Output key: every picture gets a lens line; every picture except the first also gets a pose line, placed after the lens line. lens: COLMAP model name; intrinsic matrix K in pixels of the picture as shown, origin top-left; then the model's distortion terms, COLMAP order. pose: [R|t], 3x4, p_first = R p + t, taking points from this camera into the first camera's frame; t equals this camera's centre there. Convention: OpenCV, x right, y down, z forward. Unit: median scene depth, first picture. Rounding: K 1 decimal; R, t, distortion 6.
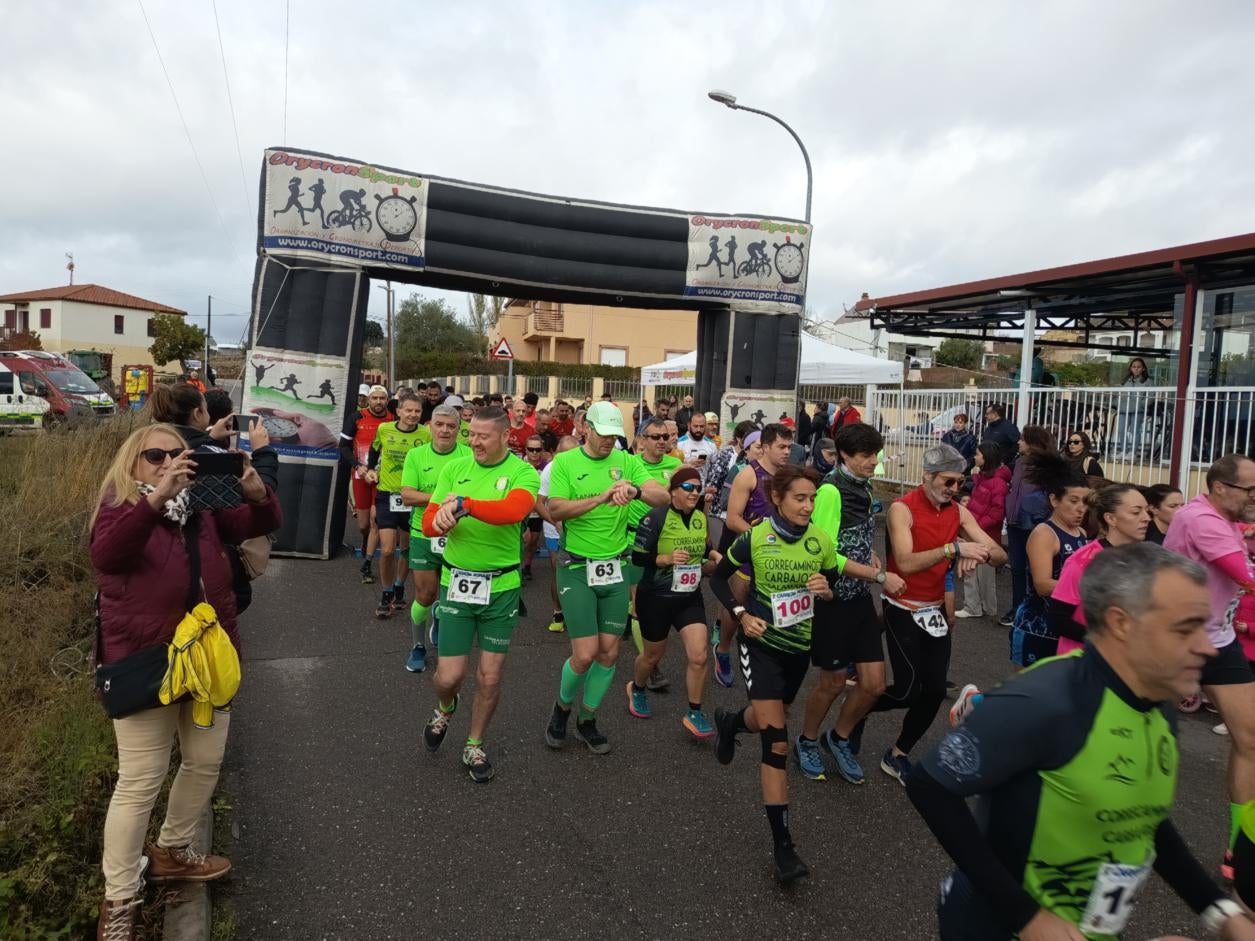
lens RADIAL K [[903.2, 0, 629.6], [0, 903.2, 465.9], [0, 0, 1]] dist [0.076988, -0.096279]
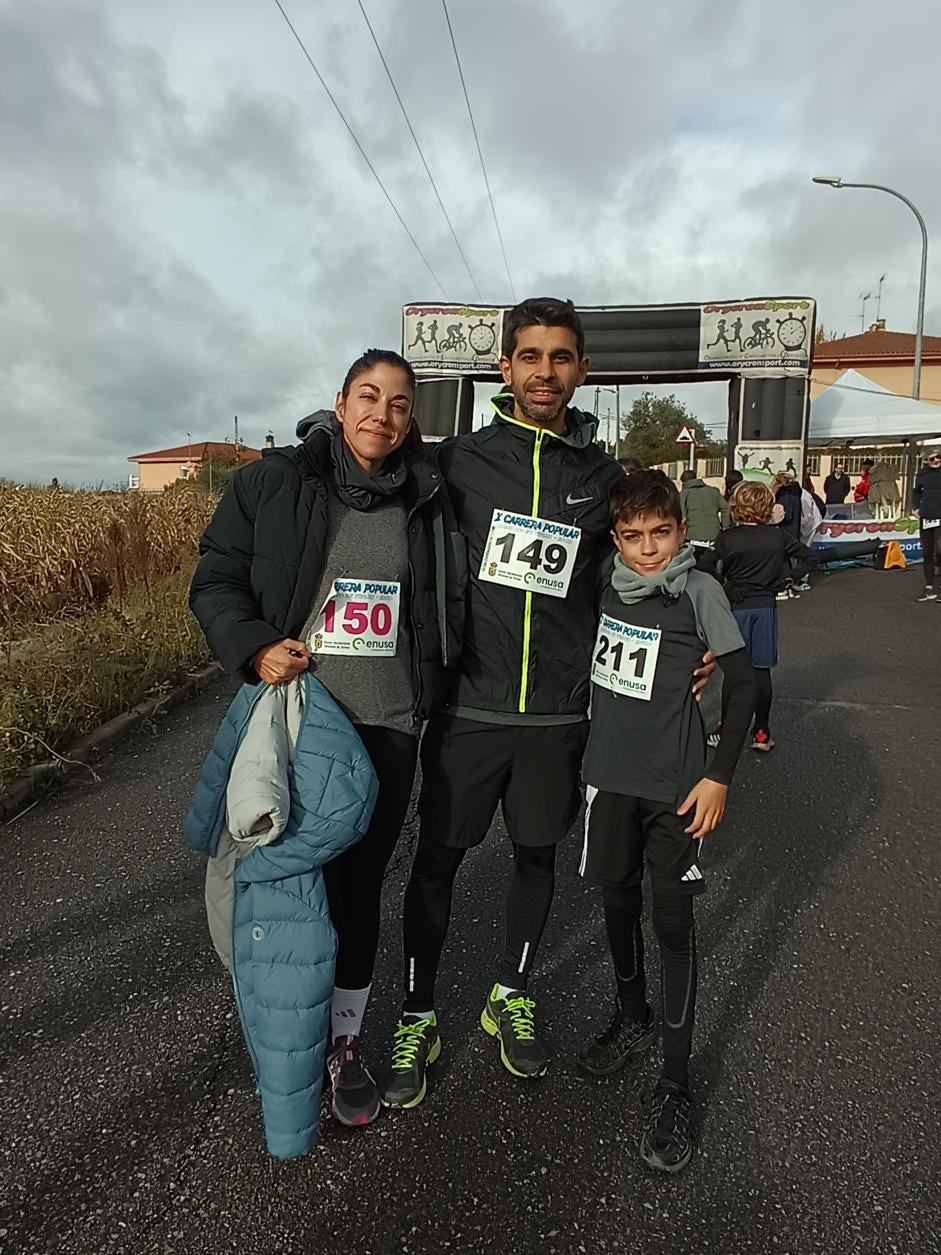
lens RADIAL K [[938.3, 0, 455.1], [0, 938.3, 637.6], [0, 0, 1]] dist [0.022988, -0.014672]
pose [[0.887589, 0.023638, -0.460029, 0.378407], [0.006903, 0.997888, 0.064594, 0.102068], [0.460584, -0.060508, 0.885551, -0.364306]]
